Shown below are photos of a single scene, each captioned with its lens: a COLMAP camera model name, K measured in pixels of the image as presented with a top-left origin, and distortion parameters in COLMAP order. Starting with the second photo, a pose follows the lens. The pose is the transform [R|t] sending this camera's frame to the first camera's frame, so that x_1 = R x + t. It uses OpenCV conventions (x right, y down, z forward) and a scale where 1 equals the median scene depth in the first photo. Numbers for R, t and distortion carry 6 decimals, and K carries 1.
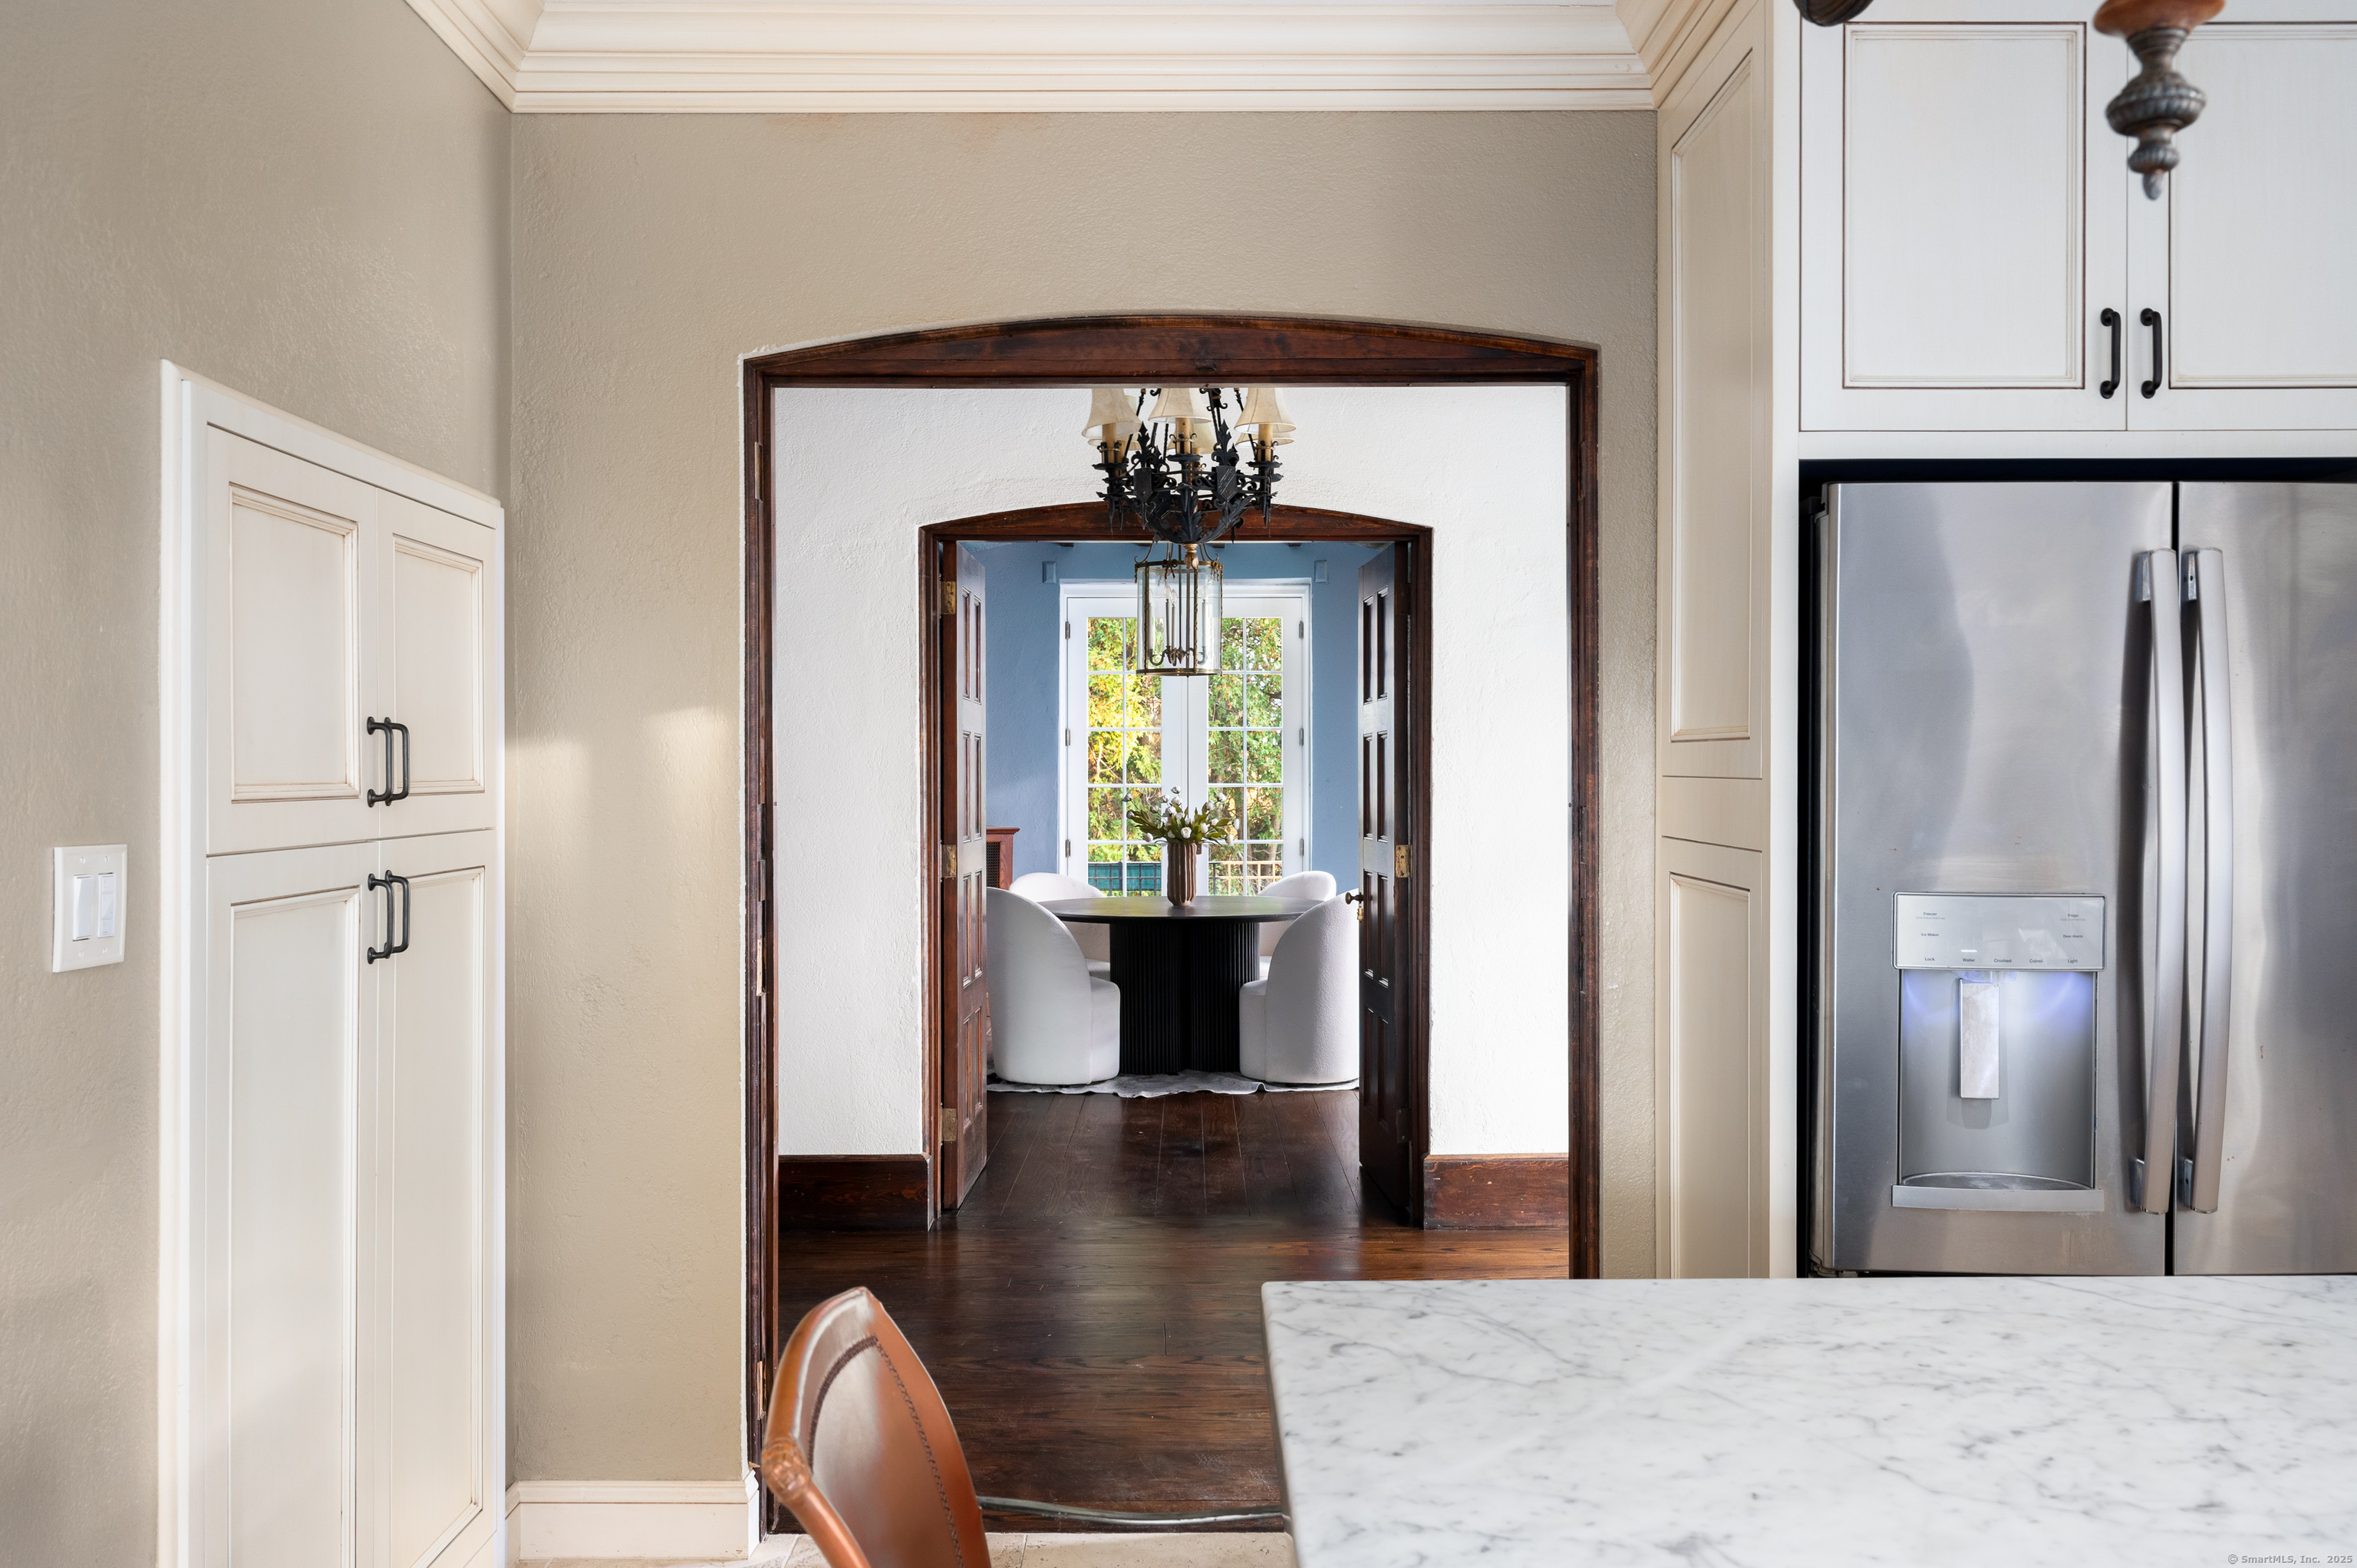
lens RADIAL K [[1897.4, 0, 1180.1], [0, 1897.4, 779.3], [0, 0, 1]] dist [0.001528, 0.000133]
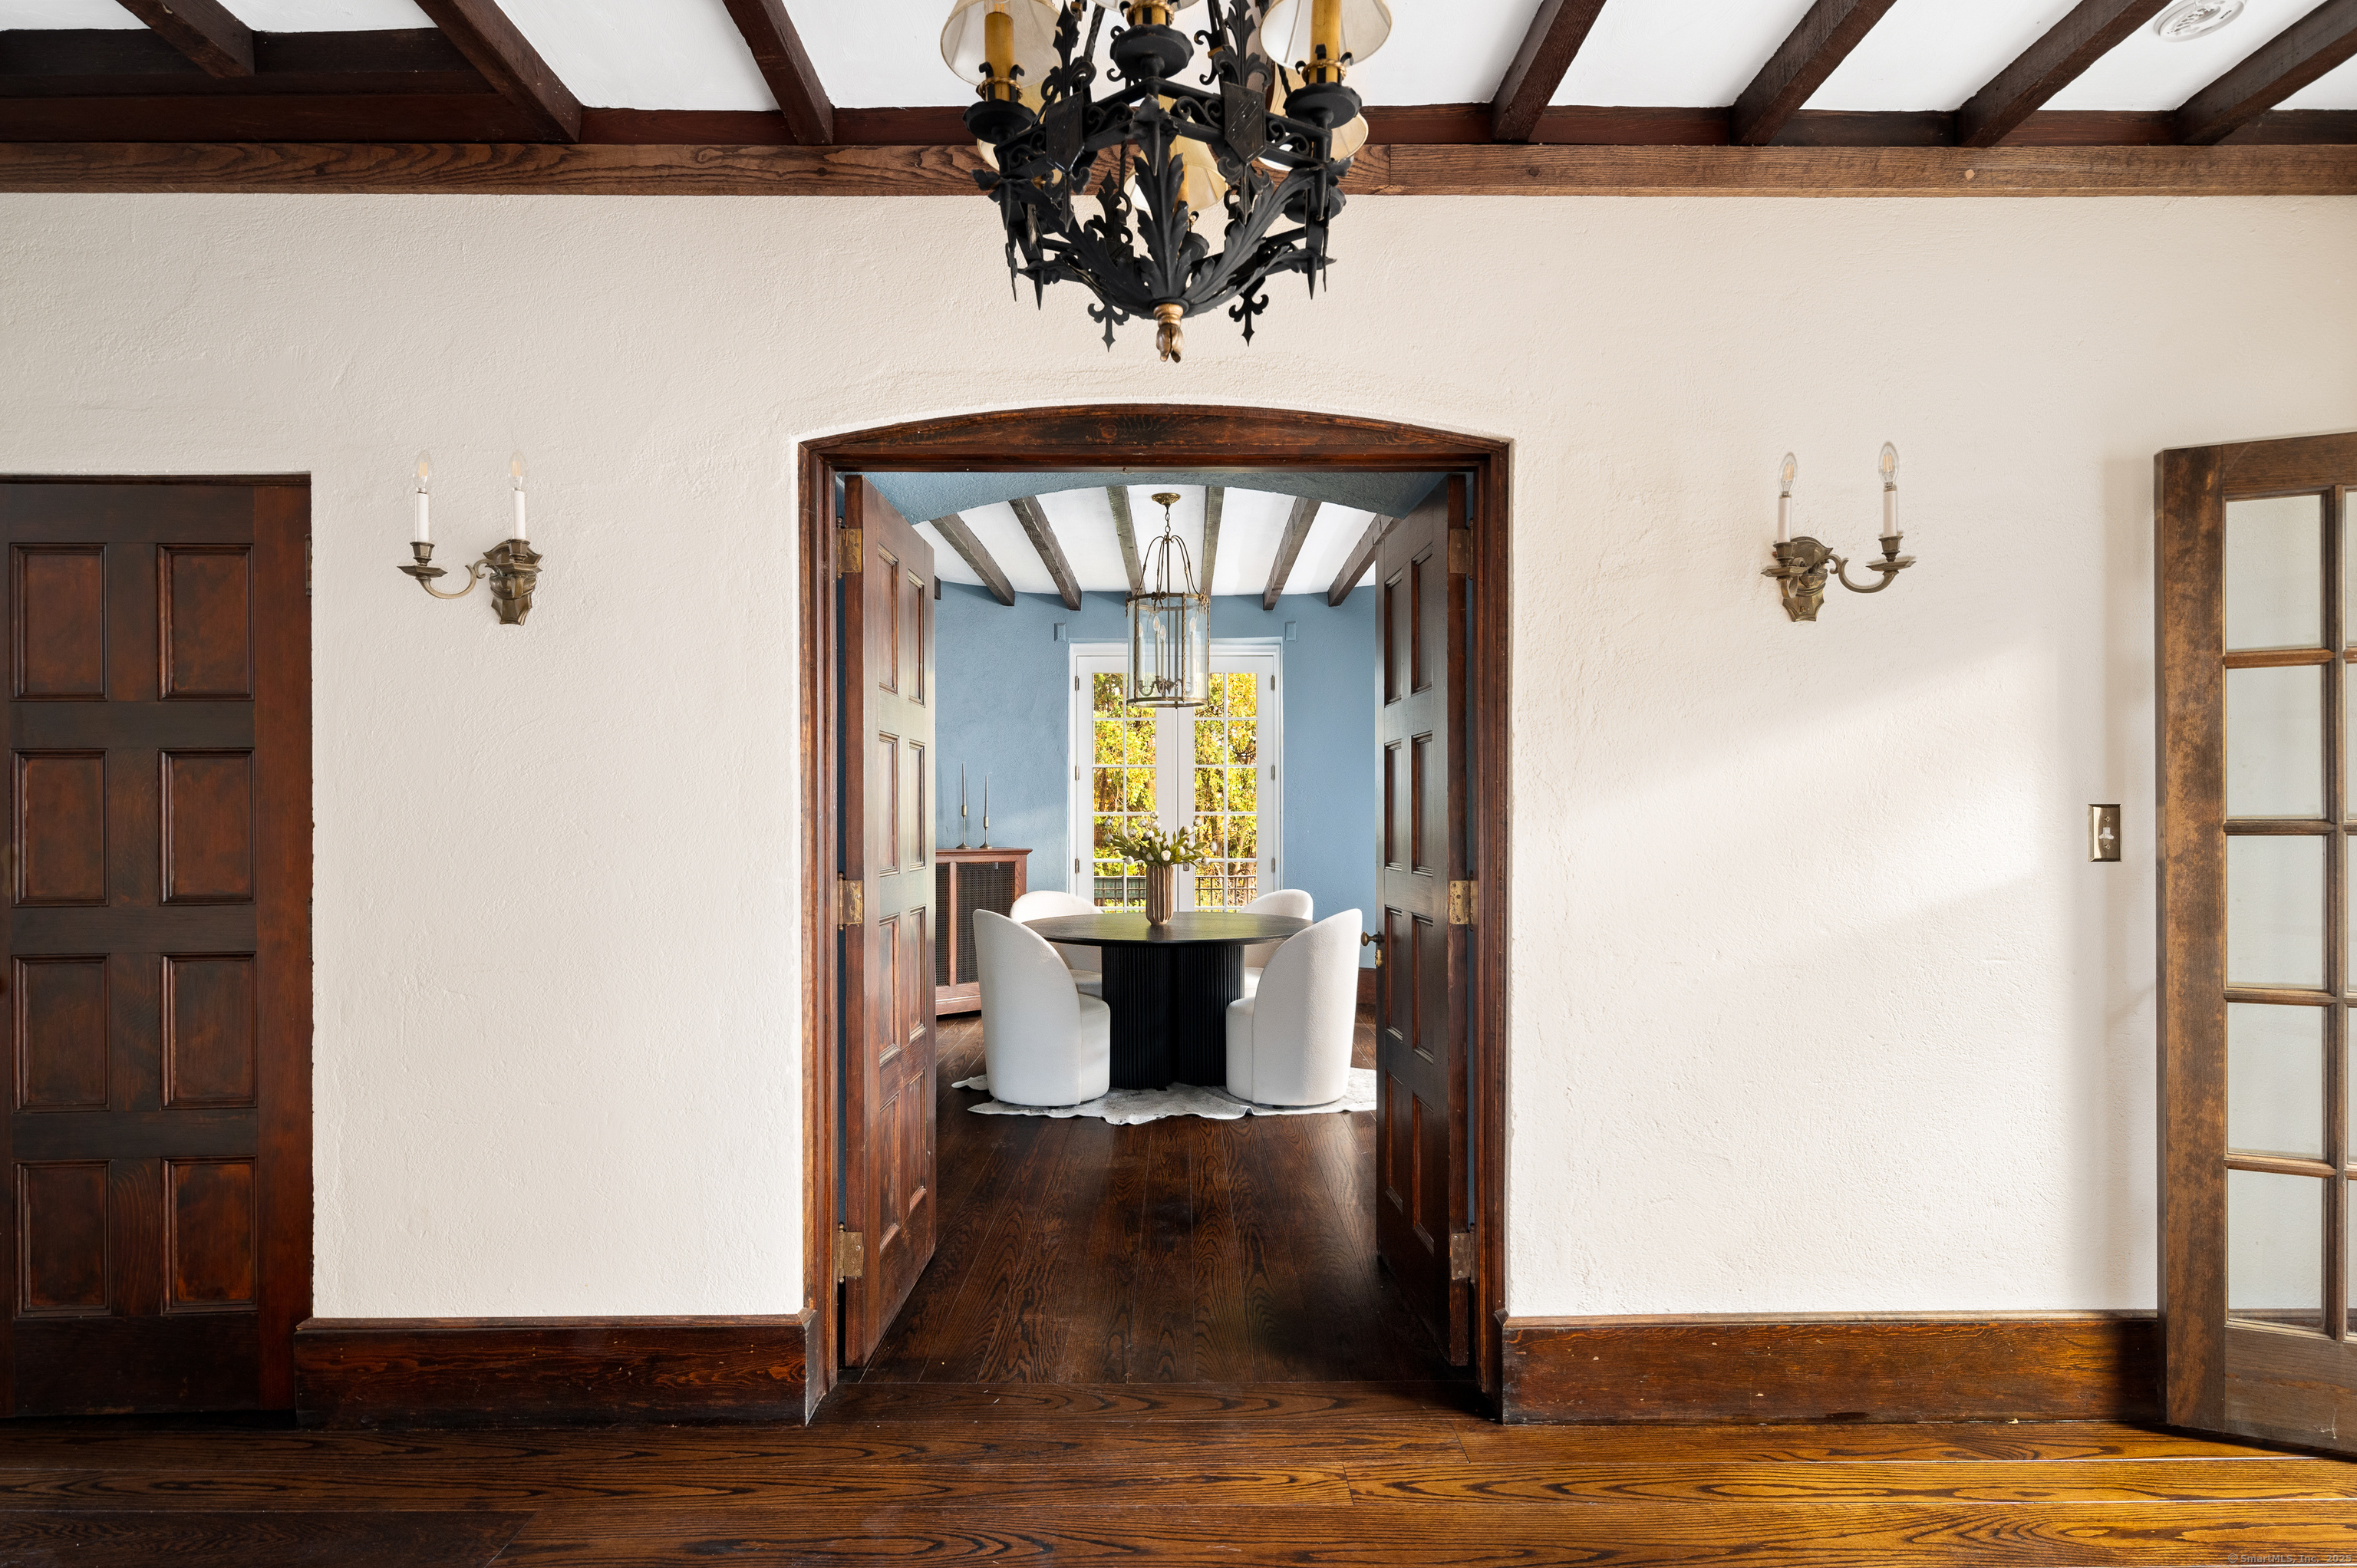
lens RADIAL K [[1154.8, 0, 1174.9], [0, 1154.8, 802.0], [0, 0, 1]] dist [-0.000877, -0.000046]
pose [[1.000000, -0.000413, -0.000602, 0.004033], [0.000405, 0.999929, -0.011905, 0.006326], [0.000607, 0.011905, 0.999929, 0.376545]]
